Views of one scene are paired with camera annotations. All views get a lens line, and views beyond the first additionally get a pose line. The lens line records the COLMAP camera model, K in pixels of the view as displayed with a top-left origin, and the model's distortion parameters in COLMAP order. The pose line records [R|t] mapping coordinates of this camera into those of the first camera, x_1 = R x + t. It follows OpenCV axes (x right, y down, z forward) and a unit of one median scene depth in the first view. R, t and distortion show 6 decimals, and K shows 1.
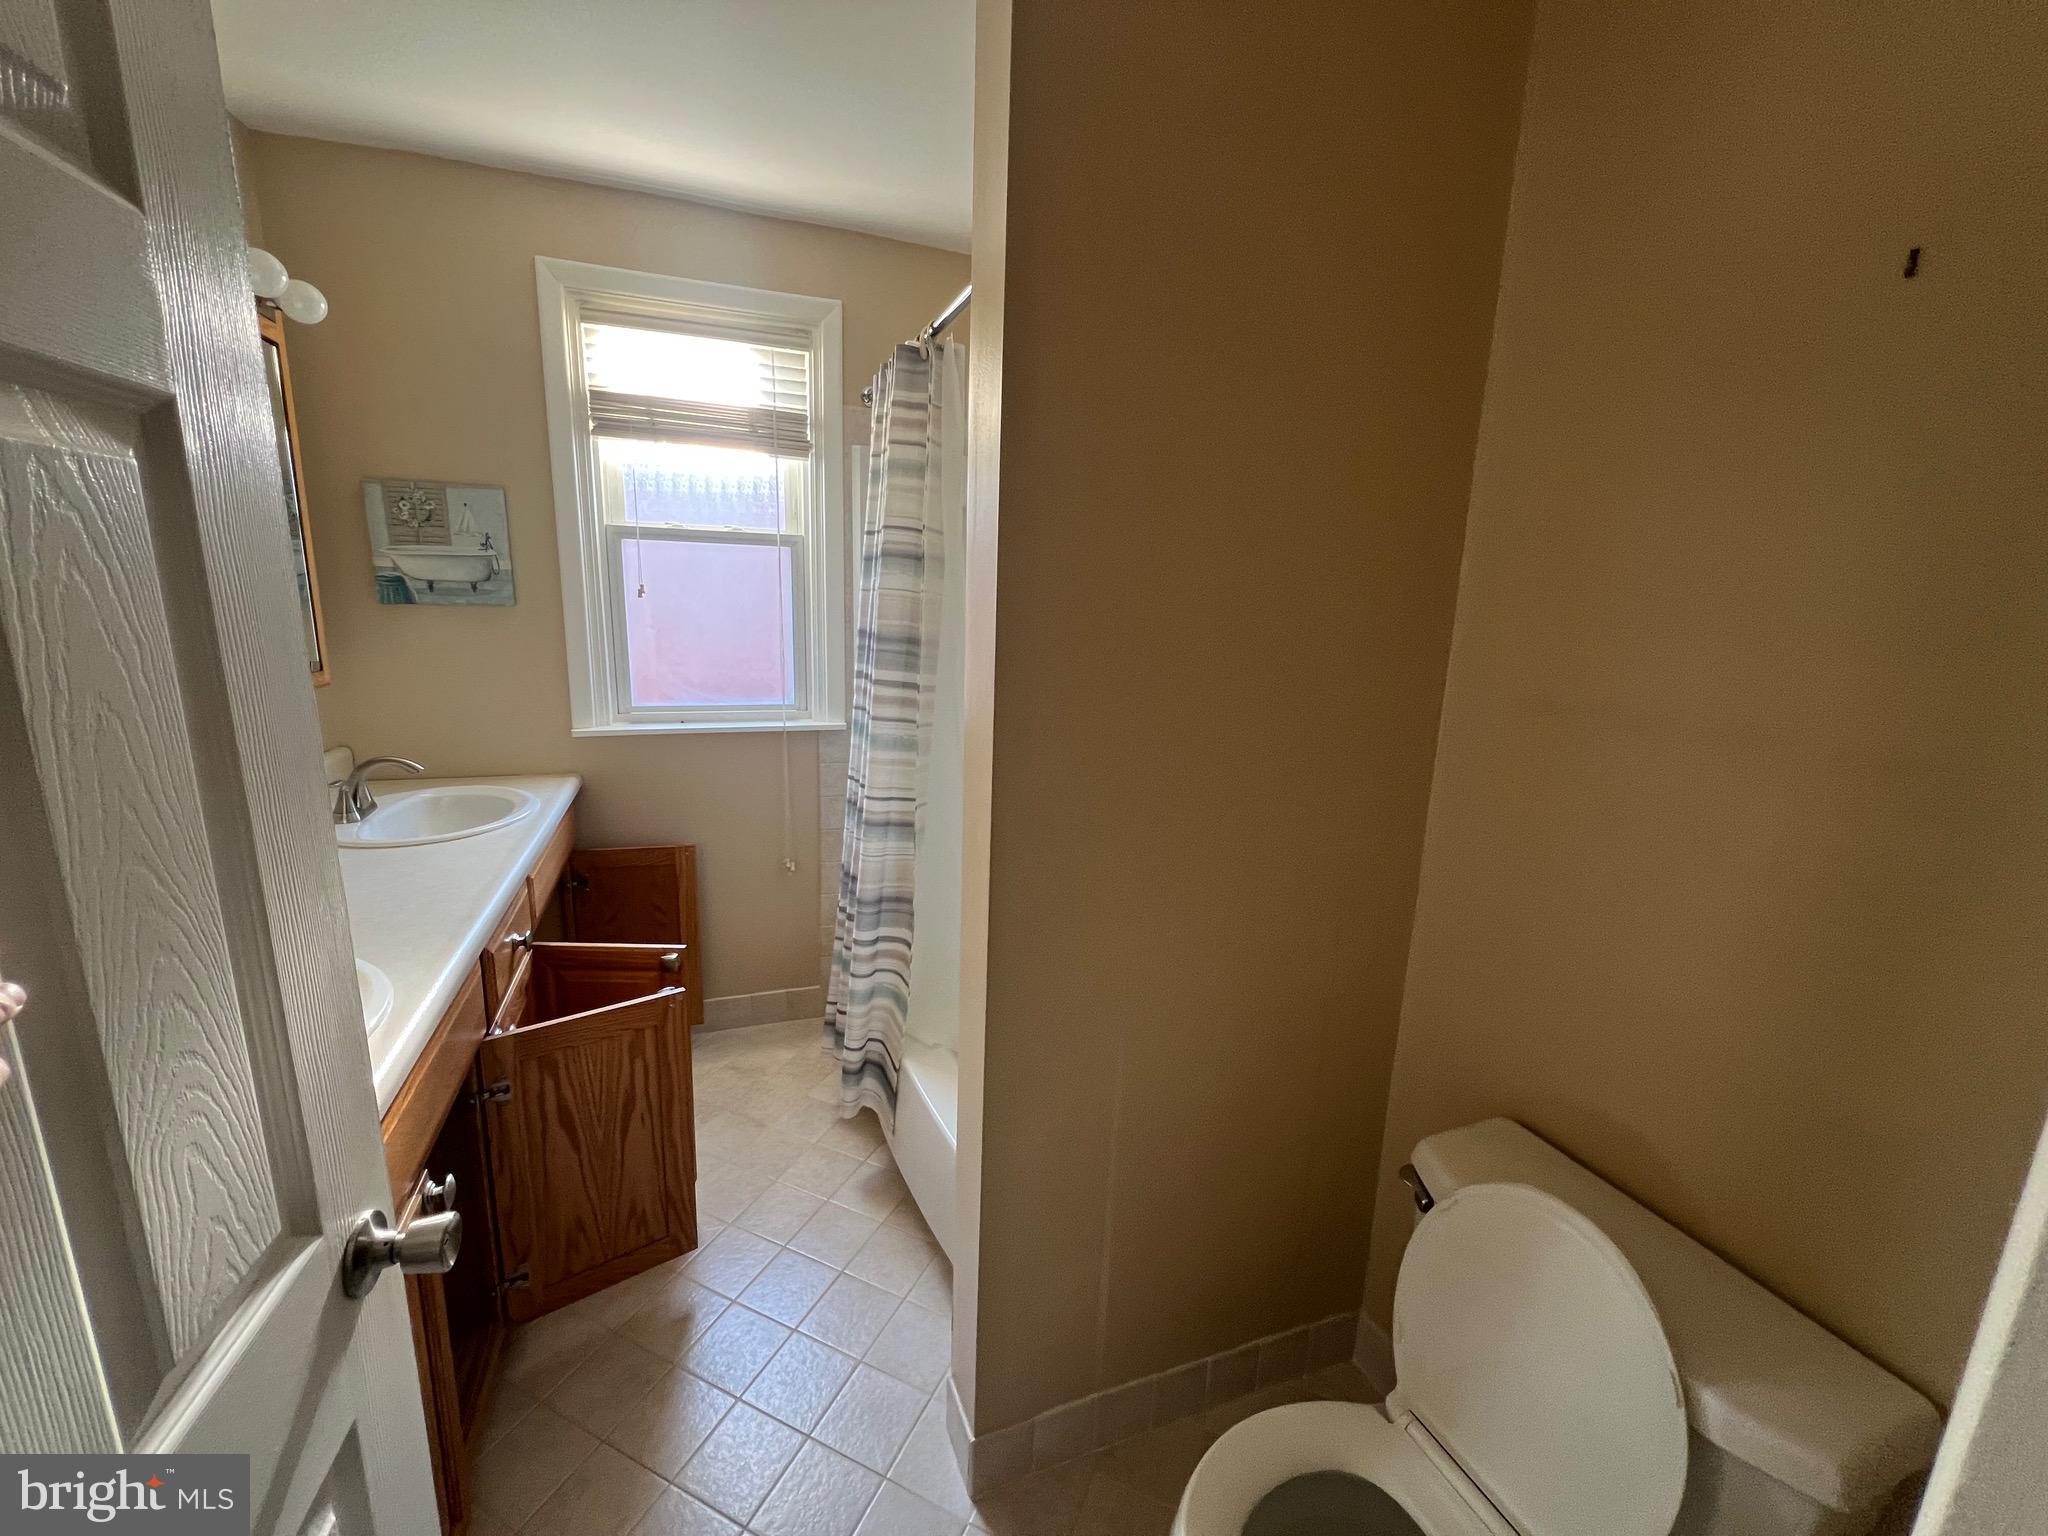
lens RADIAL K [[816.1, 0, 1024.0], [0, 816.1, 768.0], [0, 0, 1]] dist [-0.003958, 0.000150]
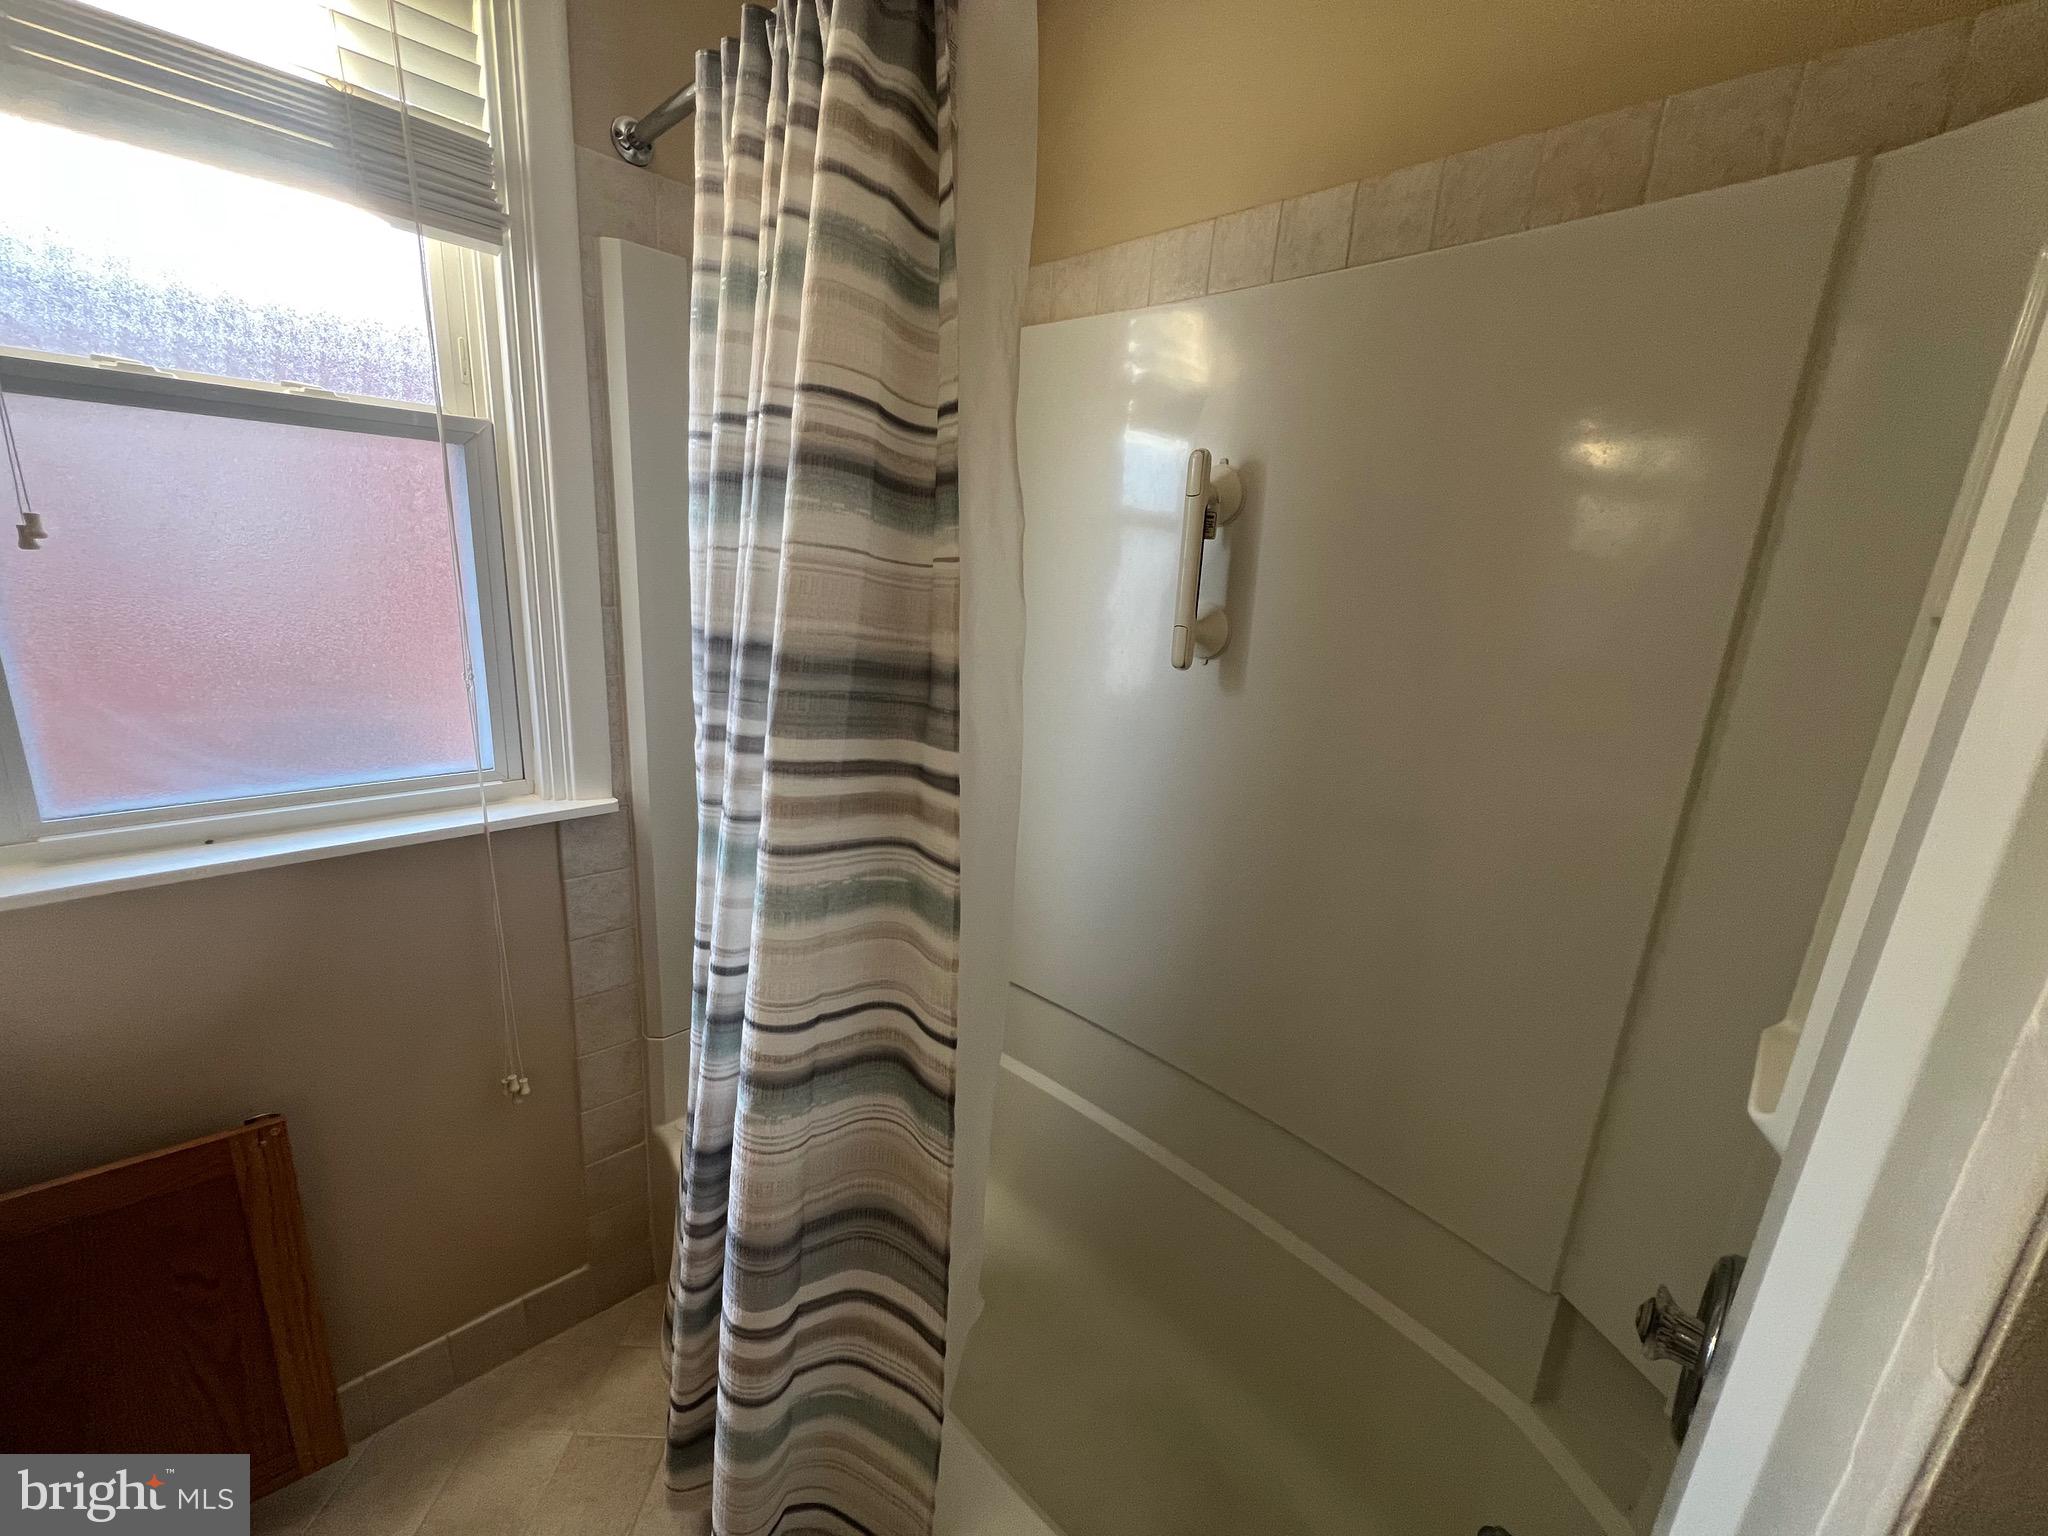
lens RADIAL K [[817.3, 0, 1024.0], [0, 817.3, 768.0], [0, 0, 1]] dist [-0.002151, 0.000182]
pose [[0.914206, -0.081266, 0.397017, -0.224767], [0.057523, 0.995790, 0.071373, -0.117215], [-0.401146, -0.042412, 0.915032, 0.505681]]
